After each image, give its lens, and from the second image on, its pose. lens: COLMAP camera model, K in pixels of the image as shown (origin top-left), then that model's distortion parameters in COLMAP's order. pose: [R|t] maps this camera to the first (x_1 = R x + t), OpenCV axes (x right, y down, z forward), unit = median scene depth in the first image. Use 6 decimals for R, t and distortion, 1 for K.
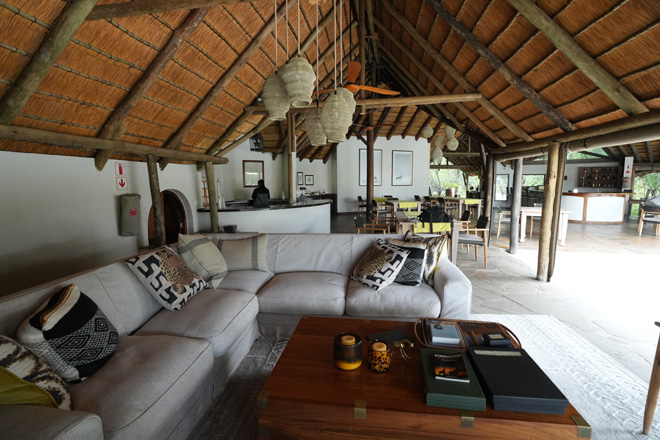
lens RADIAL K [[302.1, 0, 333.0], [0, 302.1, 222.5], [0, 0, 1]] dist [-0.046471, 0.010872]
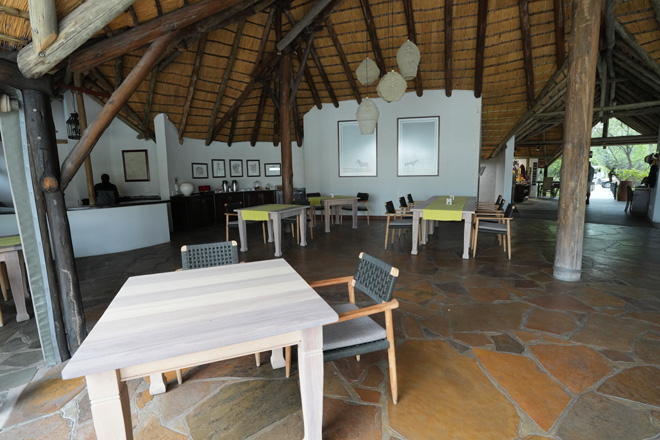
lens RADIAL K [[302.1, 0, 326.3], [0, 302.1, 218.6], [0, 0, 1]] dist [-0.046471, 0.010872]
pose [[0.812220, 0.078445, -0.578053, 1.085034], [-0.061713, 0.996911, 0.048574, -0.144718], [0.580078, -0.003779, 0.814552, 1.040845]]
